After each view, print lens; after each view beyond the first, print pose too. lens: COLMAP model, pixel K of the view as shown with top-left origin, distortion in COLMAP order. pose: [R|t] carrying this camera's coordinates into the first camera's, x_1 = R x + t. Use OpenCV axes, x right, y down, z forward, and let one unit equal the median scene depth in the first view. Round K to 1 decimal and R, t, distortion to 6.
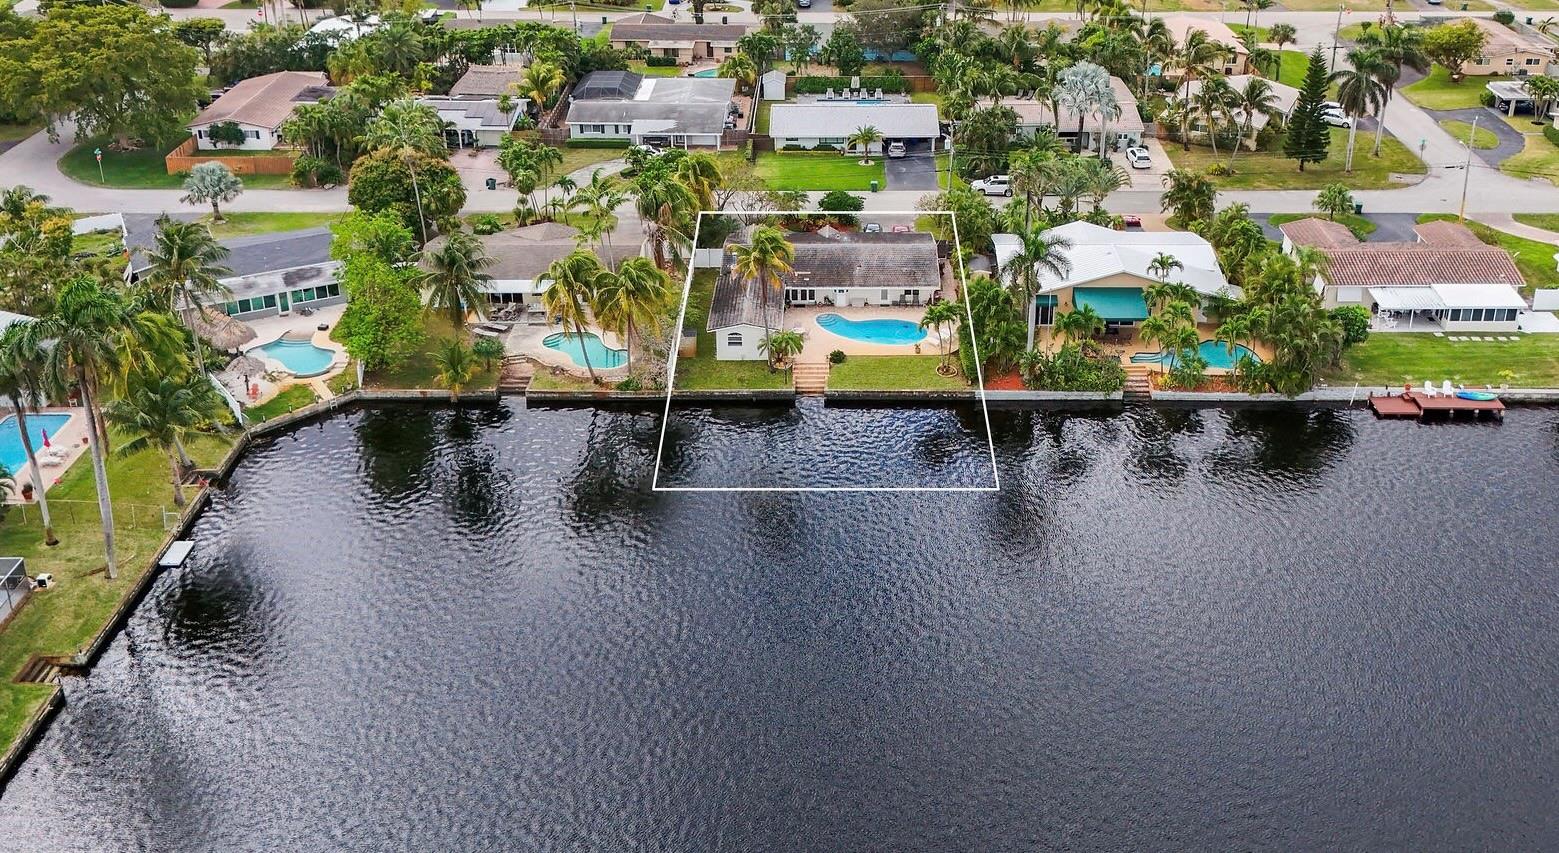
lens RADIAL K [[1372.5, 0, 844.7], [0, 1372.5, 422.3], [0, 0, 1]] dist [-0.002105, -0.002405]
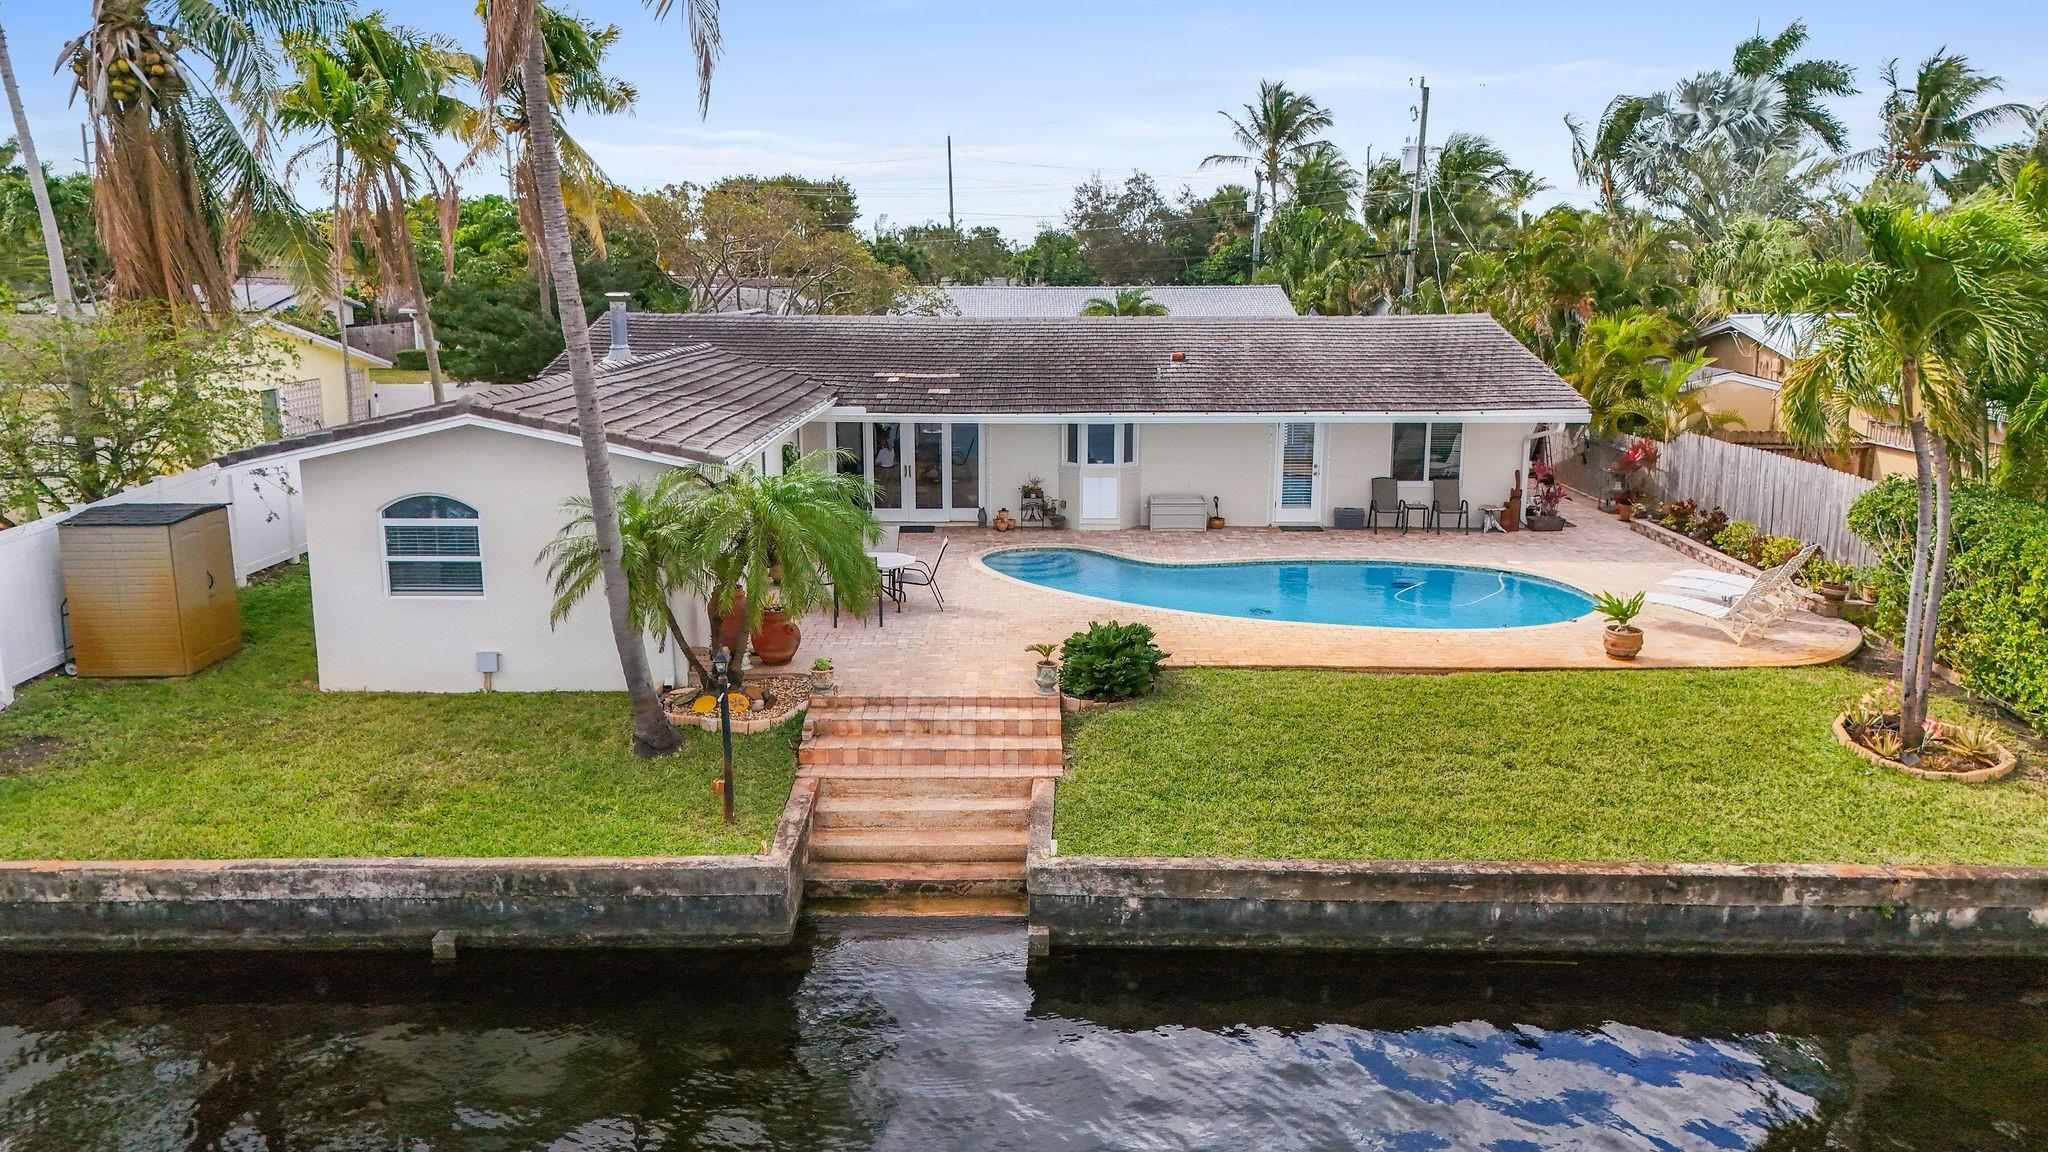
lens RADIAL K [[1485.2, 0, 999.3], [0, 1485.2, 576.7], [0, 0, 1]] dist [0.054846, -0.074511]
pose [[0.999551, -0.003070, -0.029812, -0.012420], [-0.006079, 0.953290, -0.301997, -0.007409], [0.029346, 0.302042, 0.952843, 0.811309]]
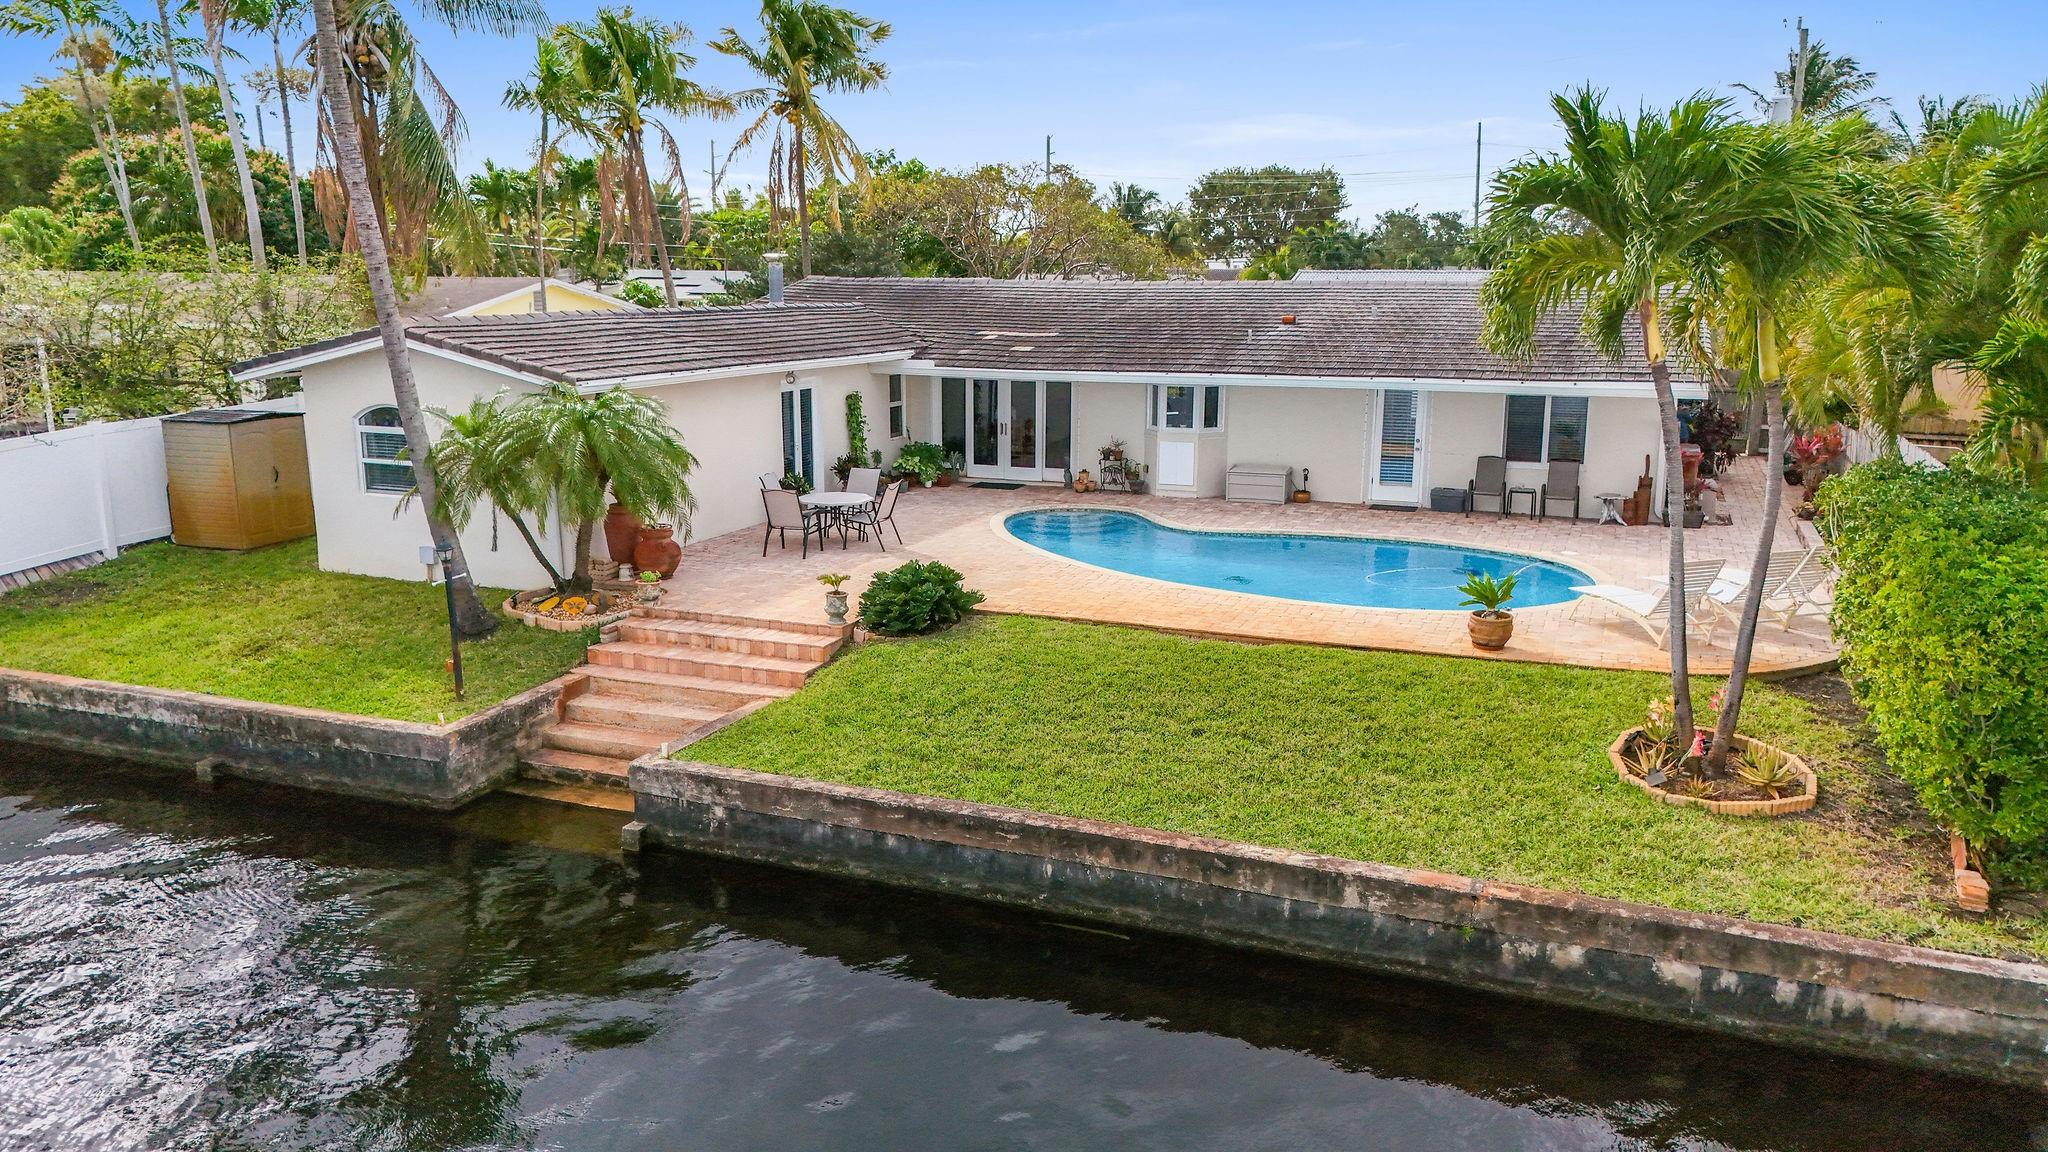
lens RADIAL K [[1505.9, 0, 1024.0], [0, 1505.9, 576.0], [0, 0, 1]] dist [0.049110, -0.080298]
pose [[0.921376, 0.071969, -0.381950, 0.065919], [-0.185324, 0.945152, -0.268965, -0.008246], [0.341644, 0.318603, 0.884179, 0.827438]]
